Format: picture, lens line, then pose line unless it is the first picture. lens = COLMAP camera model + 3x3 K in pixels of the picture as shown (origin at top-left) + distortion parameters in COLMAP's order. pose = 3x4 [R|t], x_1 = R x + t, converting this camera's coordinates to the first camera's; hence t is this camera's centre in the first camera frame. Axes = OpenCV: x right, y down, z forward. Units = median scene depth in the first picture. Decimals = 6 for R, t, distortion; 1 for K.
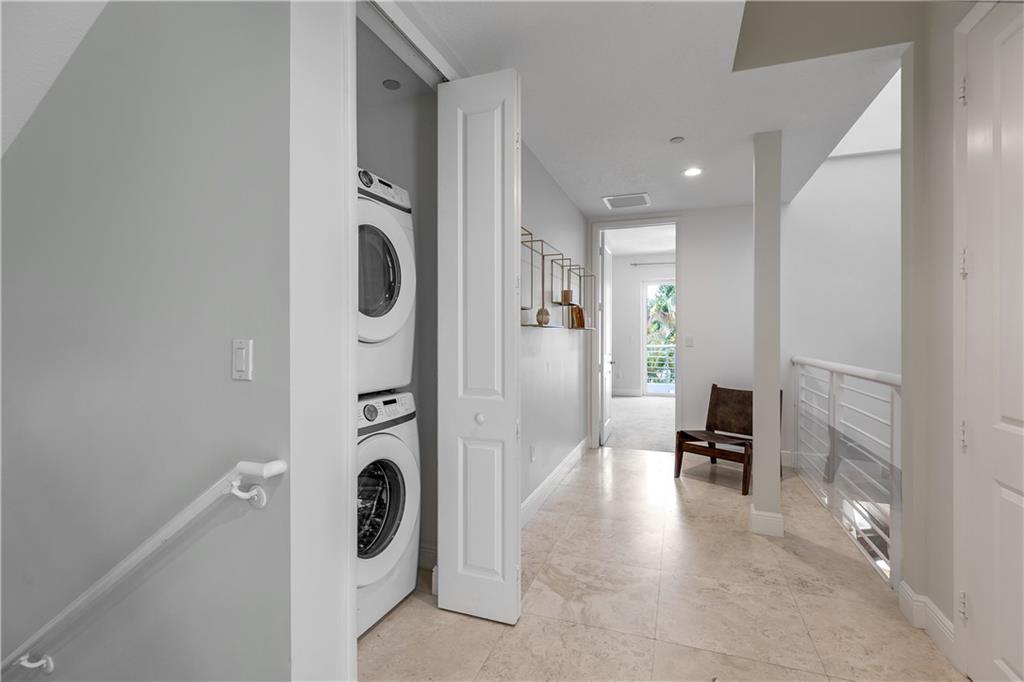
lens RADIAL K [[465.9, 0, 516.4], [0, 465.9, 331.1], [0, 0, 1]] dist [0.004261, 0.000099]
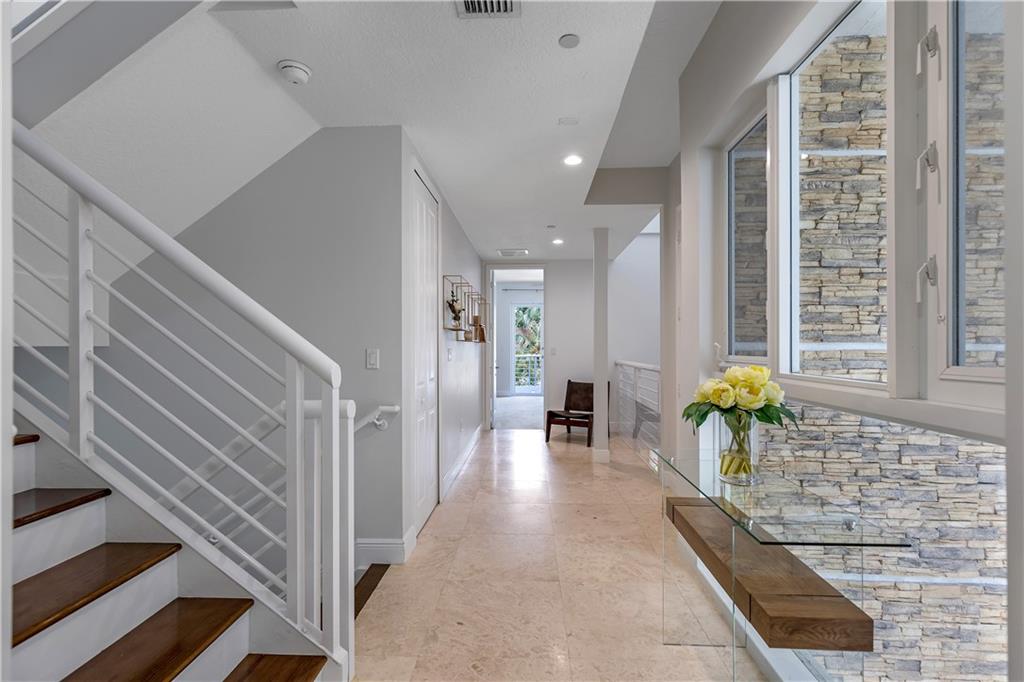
lens RADIAL K [[458.6, 0, 516.1], [0, 458.6, 340.5], [0, 0, 1]] dist [0.002028, -0.000014]
pose [[0.952692, 0.000904, 0.303937, -0.197515], [0.000840, 0.999984, -0.005608, -0.002849], [-0.303938, 0.005598, 0.952676, -0.370980]]
